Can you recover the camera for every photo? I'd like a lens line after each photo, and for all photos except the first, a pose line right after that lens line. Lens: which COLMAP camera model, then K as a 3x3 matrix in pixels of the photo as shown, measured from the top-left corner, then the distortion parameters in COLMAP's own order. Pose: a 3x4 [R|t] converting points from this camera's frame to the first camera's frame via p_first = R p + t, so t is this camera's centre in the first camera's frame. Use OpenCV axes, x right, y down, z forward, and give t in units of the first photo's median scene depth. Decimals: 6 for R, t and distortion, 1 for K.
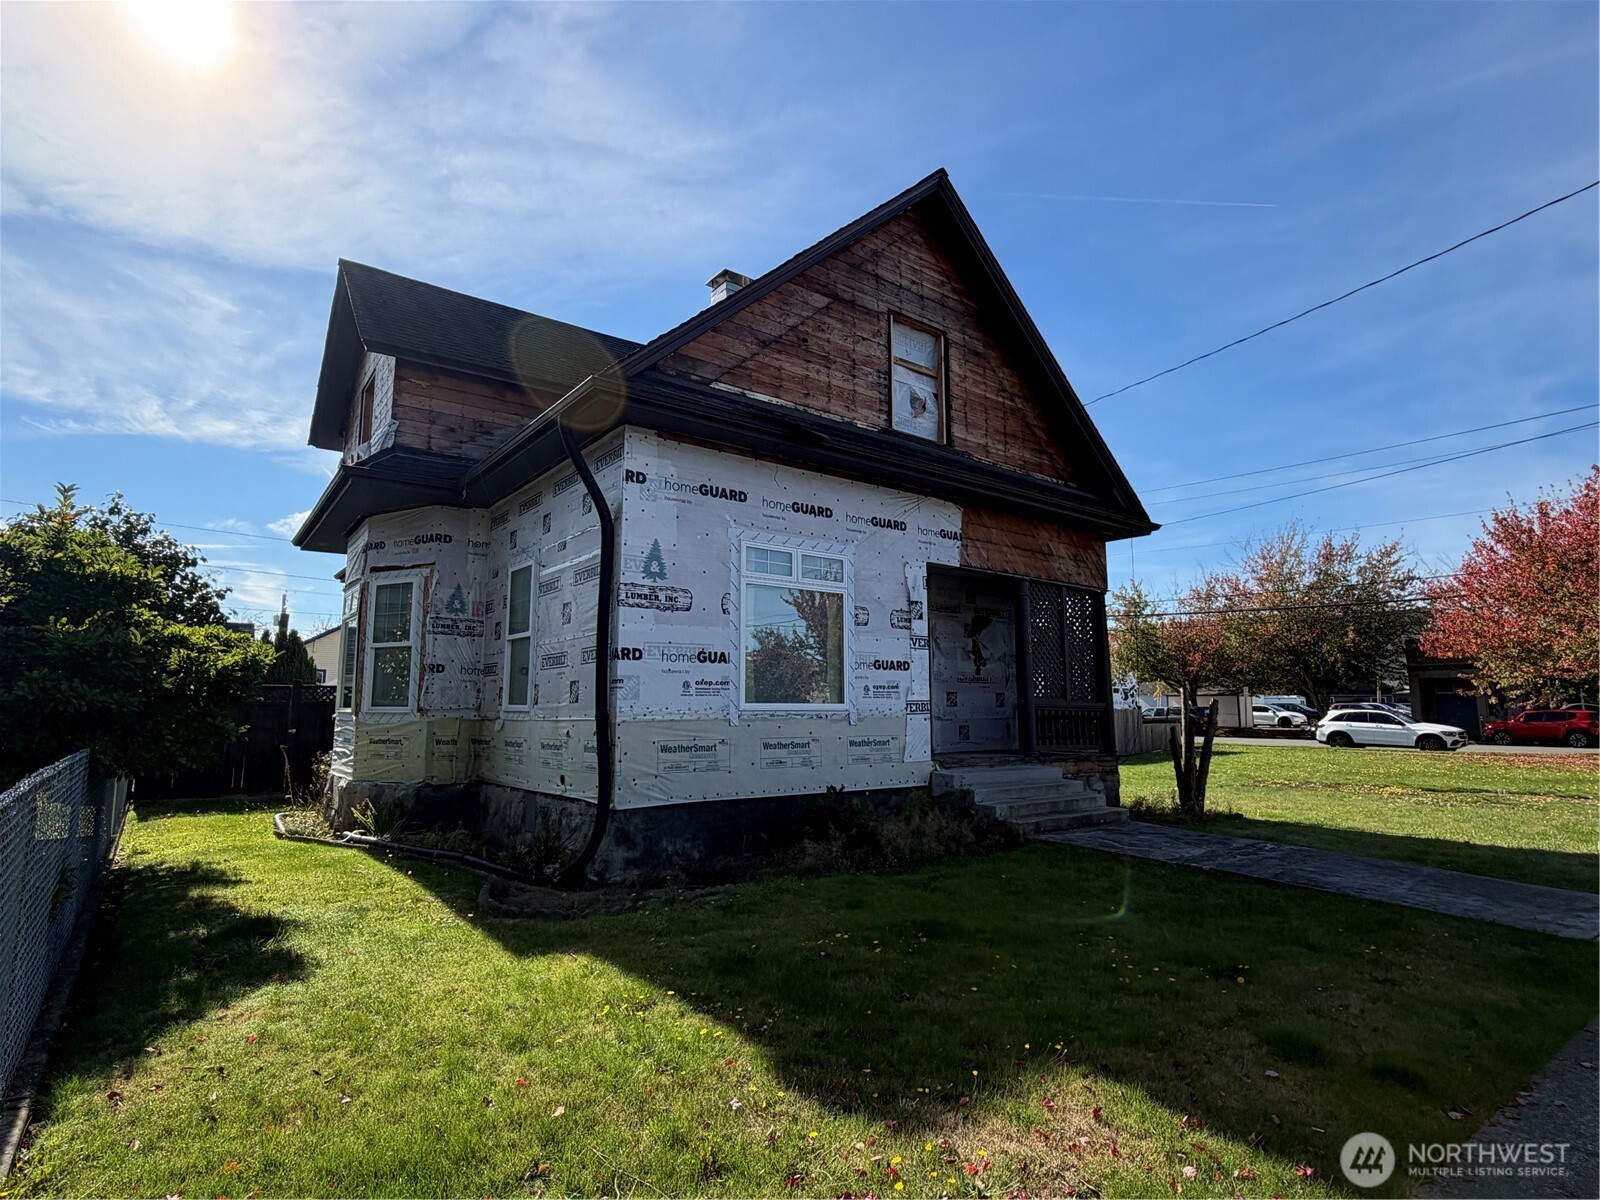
lens RADIAL K [[840.1, 0, 800.8], [0, 840.1, 600.8], [0, 0, 1]] dist [0.007729, -0.001403]
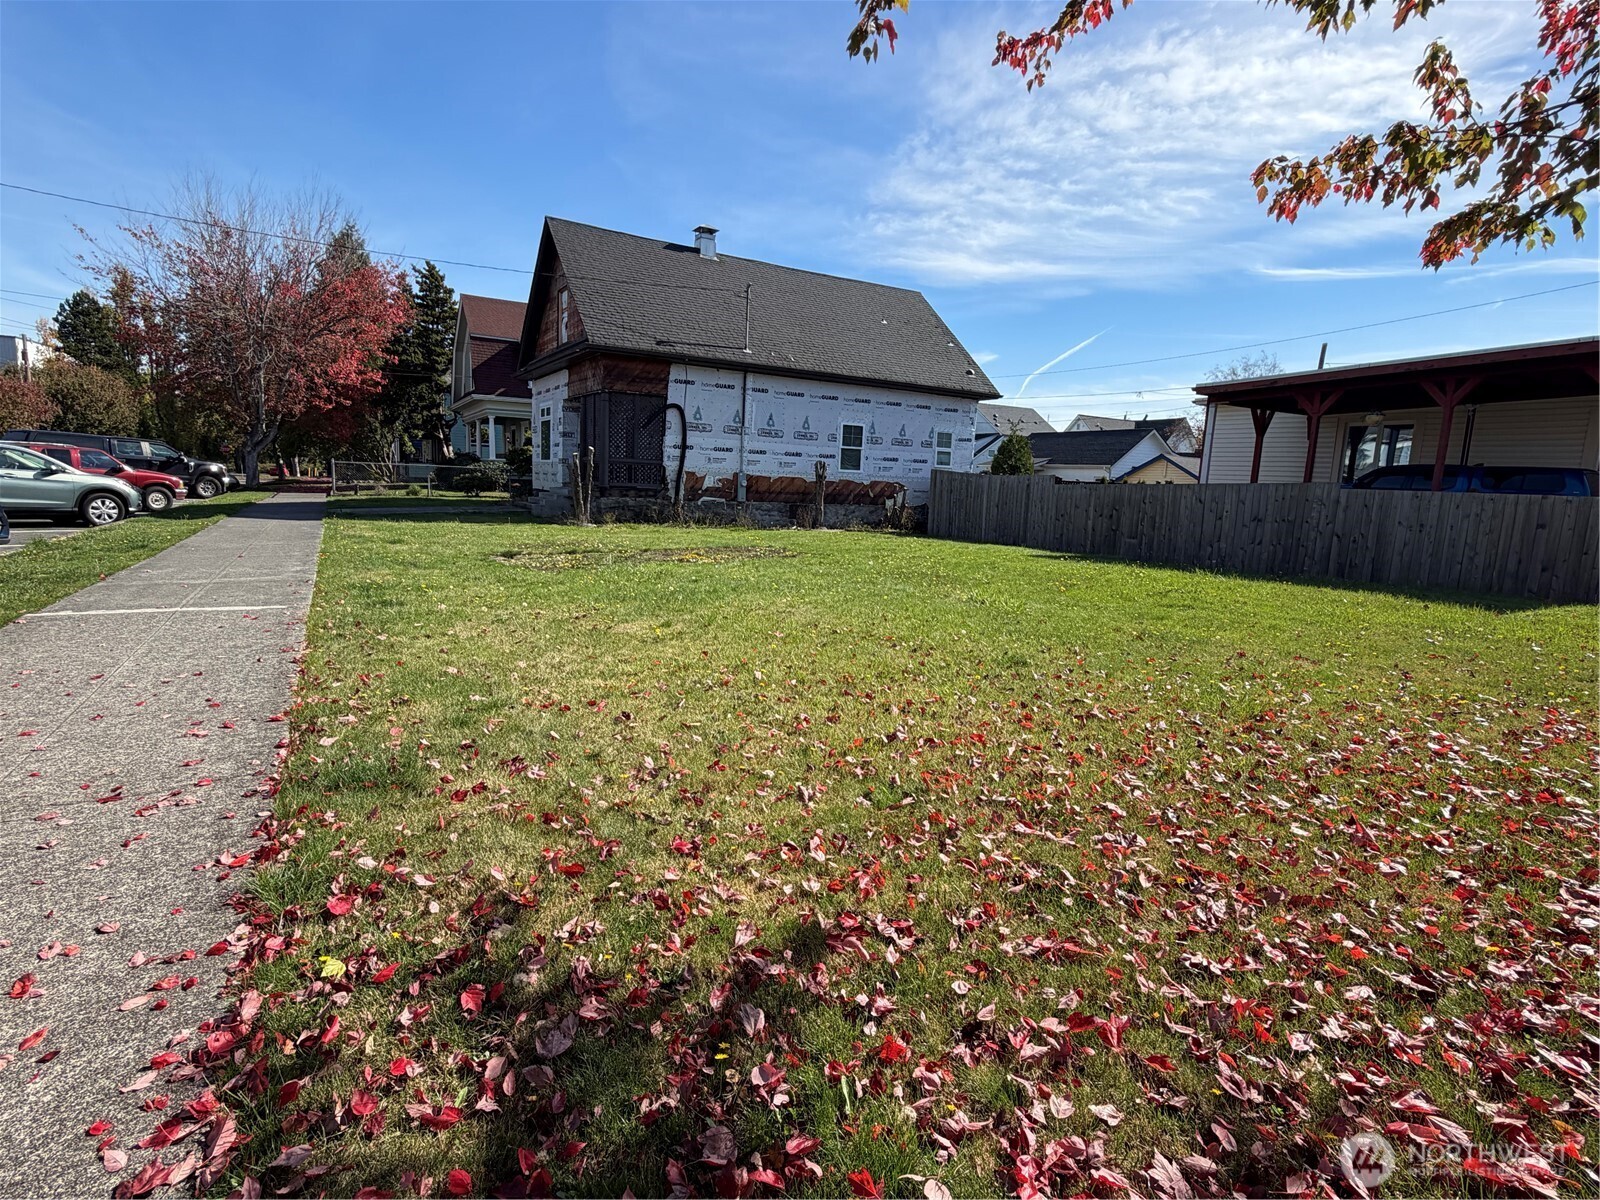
lens RADIAL K [[790.4, 0, 797.9], [0, 790.4, 598.4], [0, 0, 1]] dist [0.002461, 0.000988]
pose [[-0.125948, 0.140794, -0.981995, 2.405808], [0.085822, 0.987713, 0.130606, 0.282243], [0.988318, -0.067827, -0.136484, 1.979765]]
